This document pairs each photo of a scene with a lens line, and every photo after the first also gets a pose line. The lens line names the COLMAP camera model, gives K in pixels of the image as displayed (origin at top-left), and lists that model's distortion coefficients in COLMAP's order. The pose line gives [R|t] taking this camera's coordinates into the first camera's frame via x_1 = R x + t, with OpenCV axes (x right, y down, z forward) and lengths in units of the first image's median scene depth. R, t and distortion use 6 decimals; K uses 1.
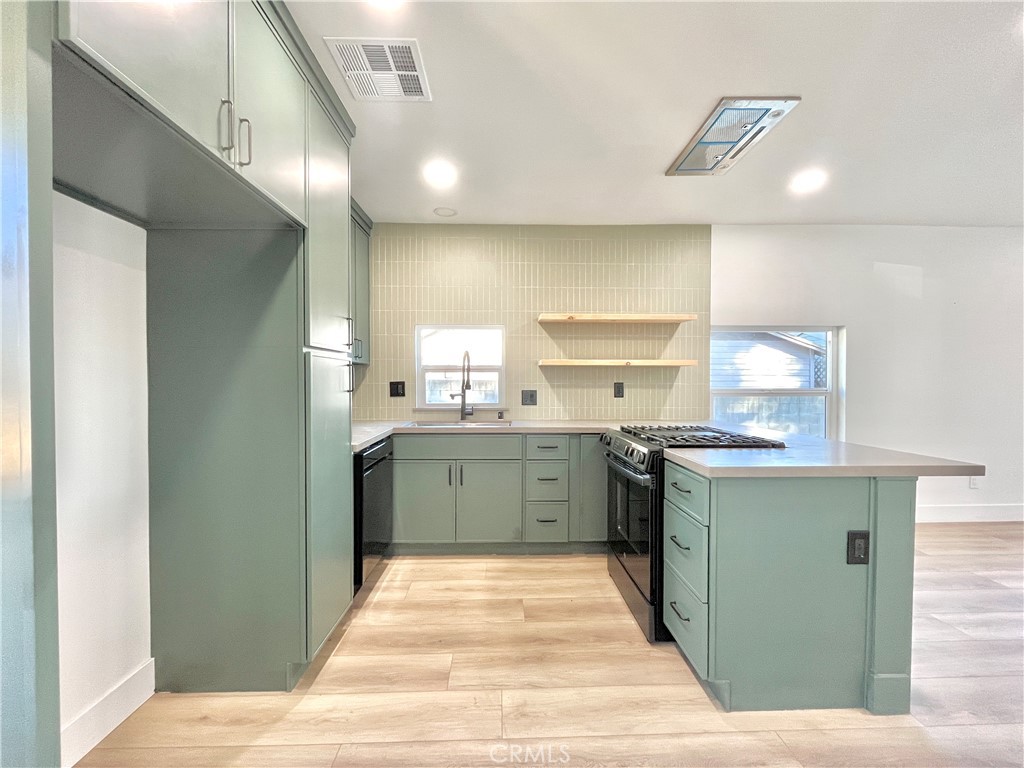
lens RADIAL K [[413.4, 0, 510.7], [0, 413.4, 384.8], [0, 0, 1]] dist [-0.002413, -0.000156]
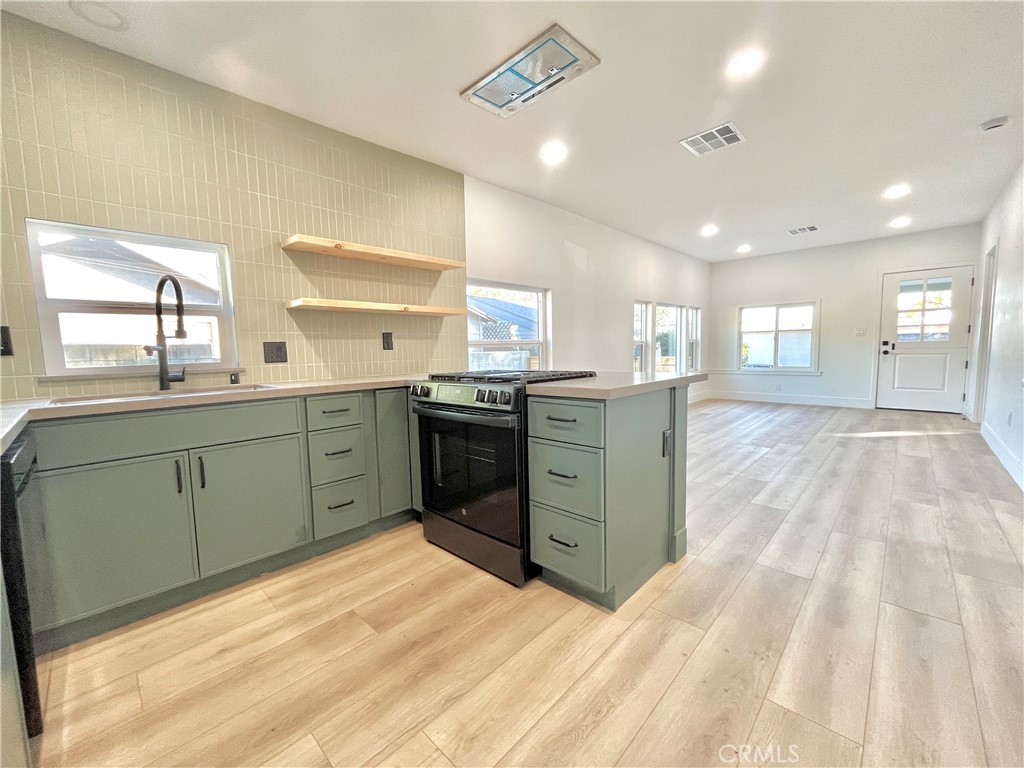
lens RADIAL K [[413.4, 0, 510.7], [0, 413.4, 384.8], [0, 0, 1]] dist [-0.002413, -0.000156]
pose [[0.712204, -0.079145, 0.697496, -0.180873], [0.030269, 0.996162, 0.082127, 0.043035], [-0.701319, -0.037379, 0.711867, 0.200640]]
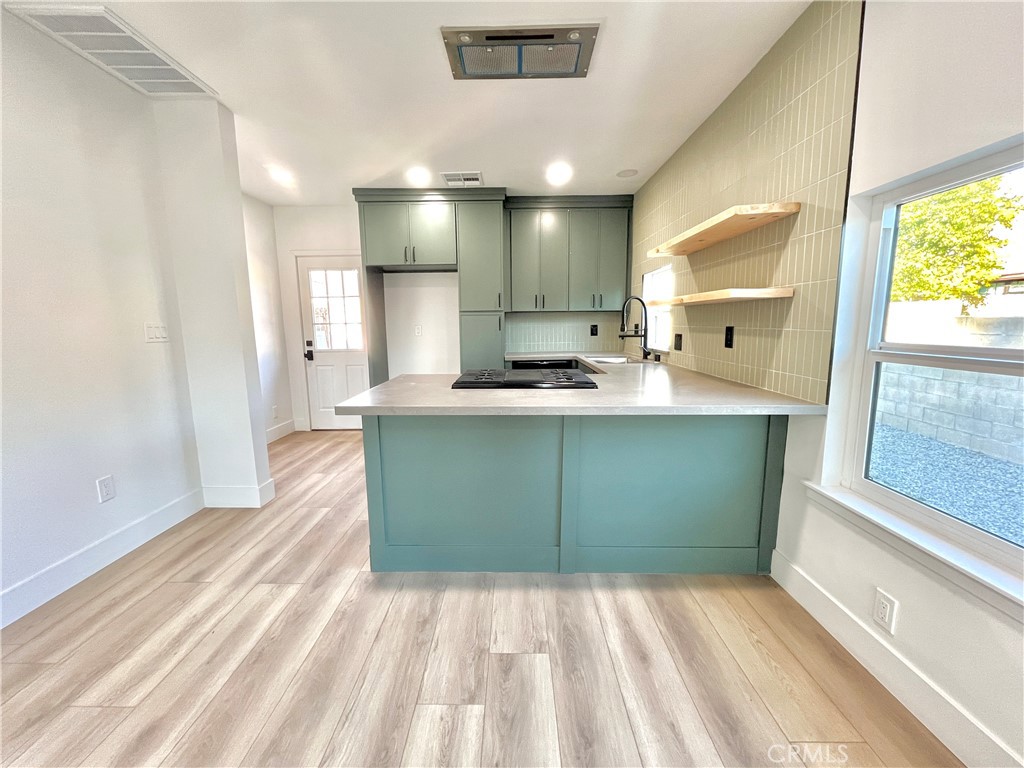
lens RADIAL K [[415.3, 0, 509.9], [0, 415.3, 383.9], [0, 0, 1]] dist [-0.002980, -0.000218]
pose [[-0.036772, 0.146177, -0.988575, 1.028311], [0.002123, 0.989253, 0.146198, -0.012950], [0.999321, 0.003277, -0.036687, 0.695496]]
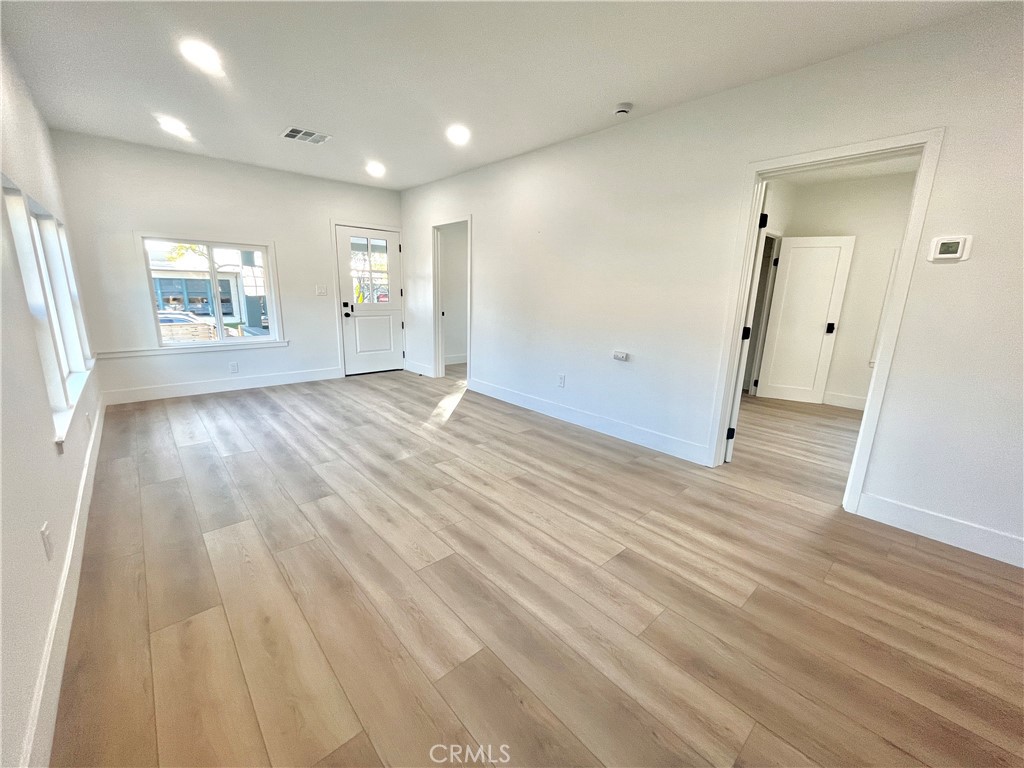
lens RADIAL K [[413.4, 0, 510.7], [0, 413.4, 384.8], [0, 0, 1]] dist [-0.002413, -0.000156]
pose [[-0.649113, -0.187941, 0.737109, 0.590545], [-0.018301, 0.972577, 0.231862, -0.026944], [-0.760471, 0.137015, -0.634752, 0.964336]]
